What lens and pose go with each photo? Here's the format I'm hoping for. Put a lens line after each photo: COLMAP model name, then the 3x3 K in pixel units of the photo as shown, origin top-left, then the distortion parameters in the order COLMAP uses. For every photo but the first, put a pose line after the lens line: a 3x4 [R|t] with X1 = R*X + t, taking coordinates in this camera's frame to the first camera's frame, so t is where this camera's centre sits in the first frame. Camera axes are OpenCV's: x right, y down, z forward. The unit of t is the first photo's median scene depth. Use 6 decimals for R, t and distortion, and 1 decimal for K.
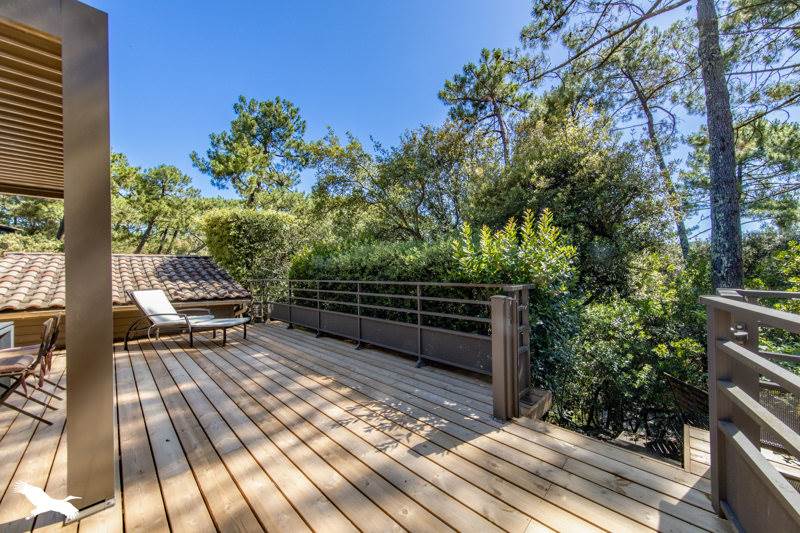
lens RADIAL K [[290.5, 0, 403.8], [0, 290.5, 268.8], [0, 0, 1]] dist [0.000186, -0.000143]
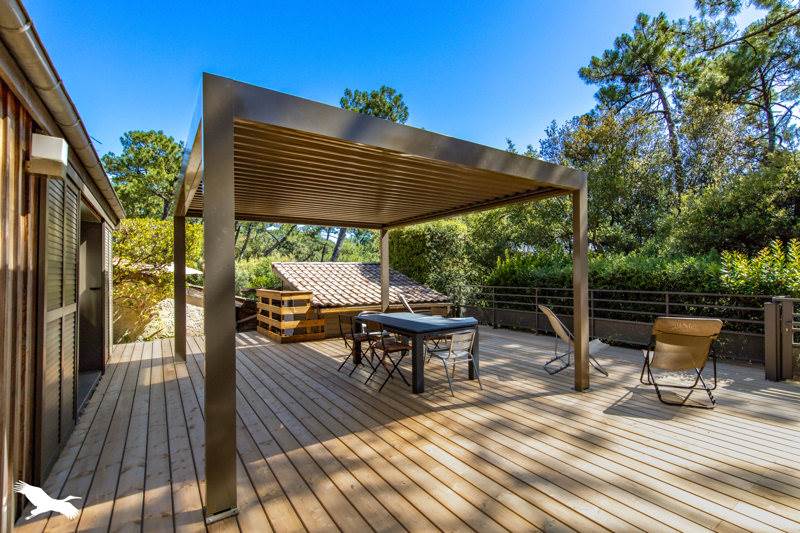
lens RADIAL K [[369.1, 0, 399.5], [0, 369.1, 270.1], [0, 0, 1]] dist [-0.001337, 0.000681]
pose [[0.977374, 0.002161, -0.211507, -0.187571], [-0.000640, 0.999973, 0.007257, -0.015136], [0.211517, -0.006957, 0.977349, -0.213664]]
